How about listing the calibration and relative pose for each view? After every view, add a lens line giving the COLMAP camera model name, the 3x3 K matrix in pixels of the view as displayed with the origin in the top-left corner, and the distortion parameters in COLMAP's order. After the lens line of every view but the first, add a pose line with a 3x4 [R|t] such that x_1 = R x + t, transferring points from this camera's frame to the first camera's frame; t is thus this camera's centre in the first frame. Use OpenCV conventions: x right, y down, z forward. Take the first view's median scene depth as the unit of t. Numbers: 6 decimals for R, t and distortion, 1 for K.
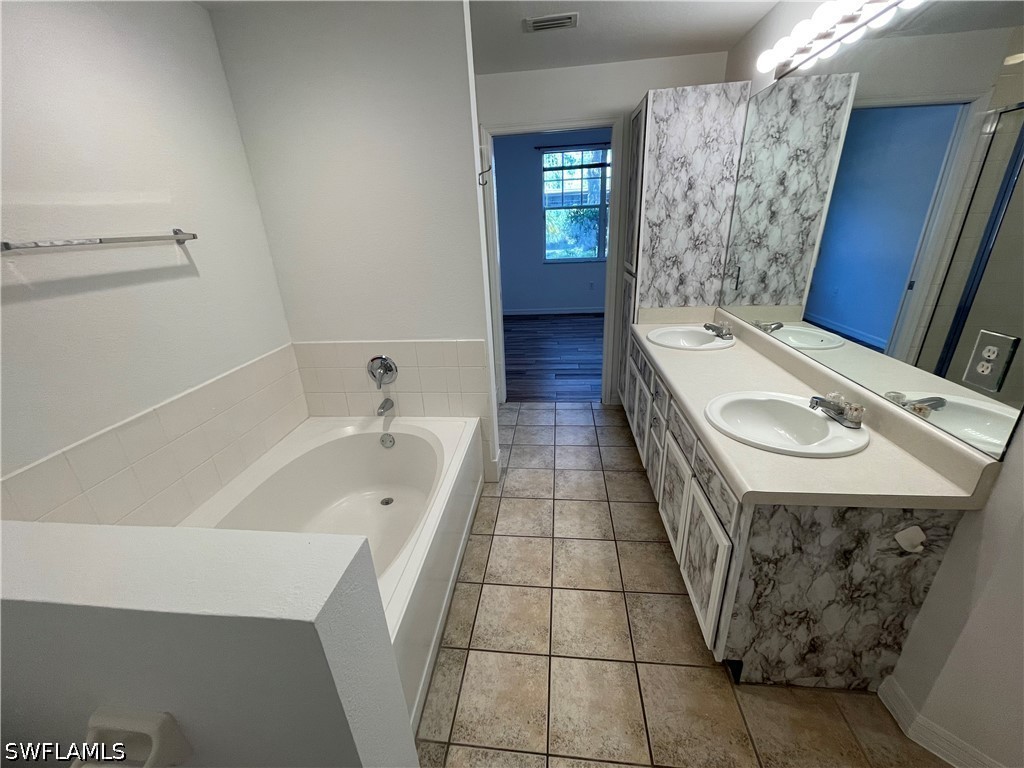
lens RADIAL K [[413.1, 0, 509.4], [0, 413.1, 386.0], [0, 0, 1]] dist [-0.004672, 0.002982]
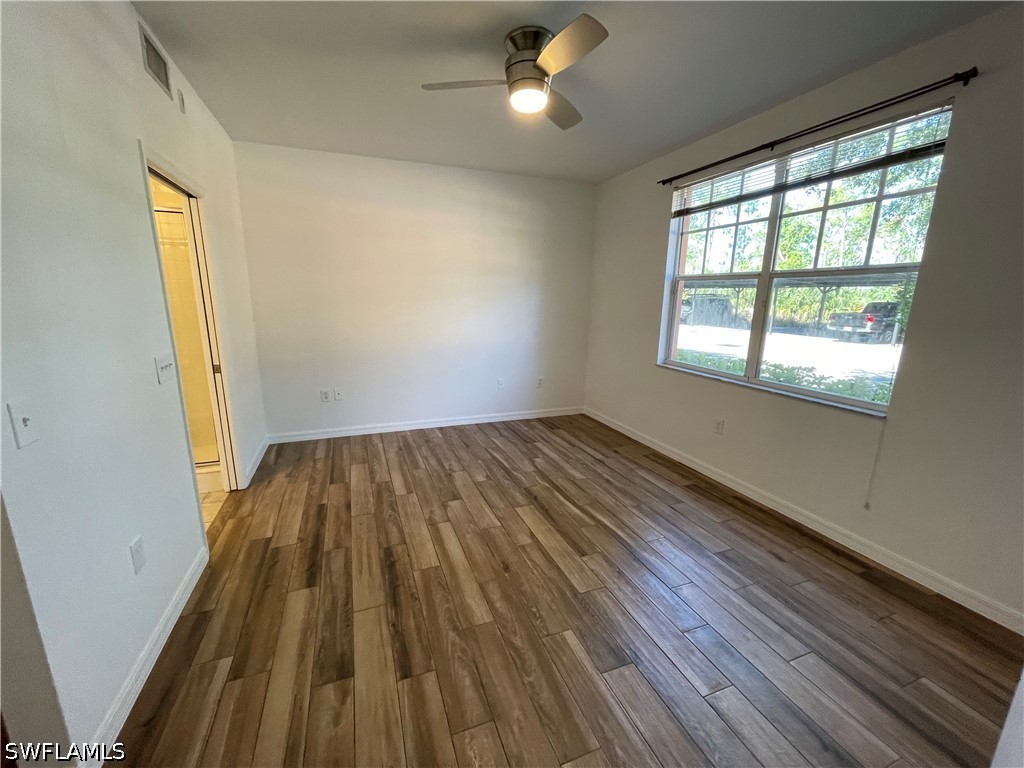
lens RADIAL K [[413.1, 0, 509.4], [0, 413.1, 386.0], [0, 0, 1]] dist [-0.004672, 0.002982]
pose [[0.455541, 0.245317, -0.855746, 1.671884], [-0.362786, 0.928994, 0.073193, -0.784563], [0.812938, 0.277111, 0.512192, 1.779528]]
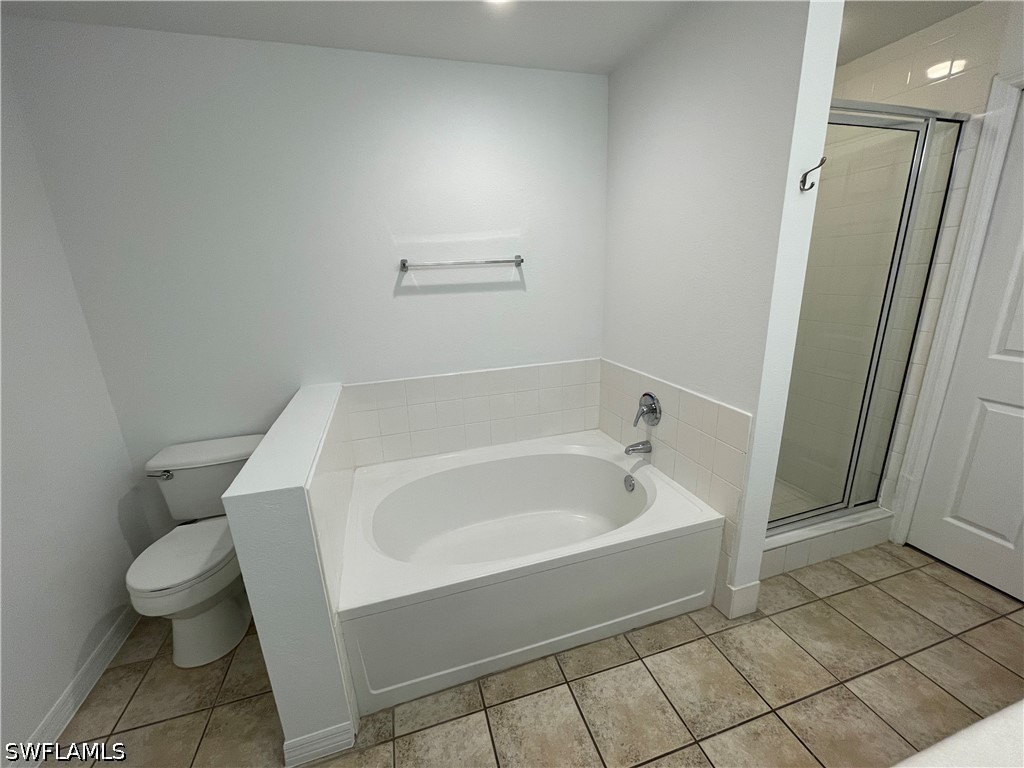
lens RADIAL K [[413.1, 0, 509.4], [0, 413.1, 386.0], [0, 0, 1]] dist [-0.004672, 0.002982]
pose [[0.394966, 0.281376, -0.874546, 0.398182], [-0.325395, 0.933077, 0.153251, -0.142952], [0.859139, 0.224044, 0.460091, 0.356913]]
